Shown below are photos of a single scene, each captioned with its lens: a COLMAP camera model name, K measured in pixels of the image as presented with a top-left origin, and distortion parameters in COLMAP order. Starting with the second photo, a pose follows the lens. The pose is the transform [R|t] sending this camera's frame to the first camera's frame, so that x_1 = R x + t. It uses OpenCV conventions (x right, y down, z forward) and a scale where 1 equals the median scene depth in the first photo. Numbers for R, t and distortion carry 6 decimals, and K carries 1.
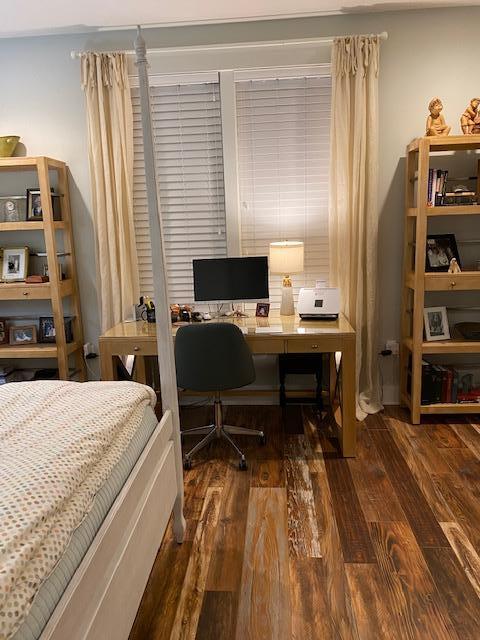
lens RADIAL K [[493.4, 0, 239.5], [0, 493.4, 316.6], [0, 0, 1]] dist [-0.002526, -0.002766]
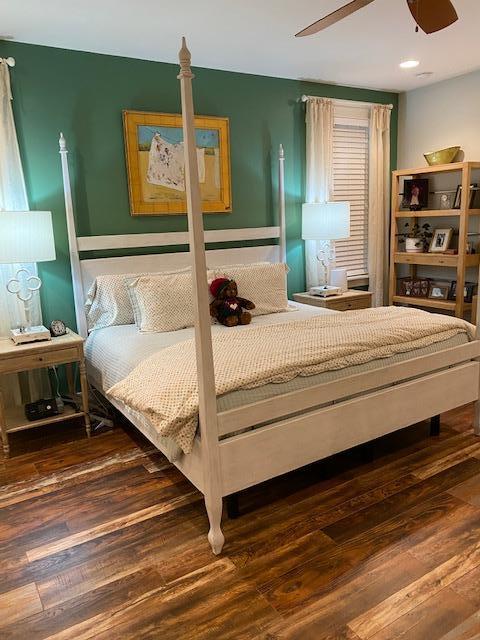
lens RADIAL K [[493.4, 0, 240.6], [0, 493.4, 322.4], [0, 0, 1]] dist [-0.002526, -0.002766]
pose [[0.594628, 0.182219, -0.783080, 0.348173], [-0.143325, 0.982402, 0.119767, 0.036577], [0.791123, 0.041018, 0.610280, -0.291048]]
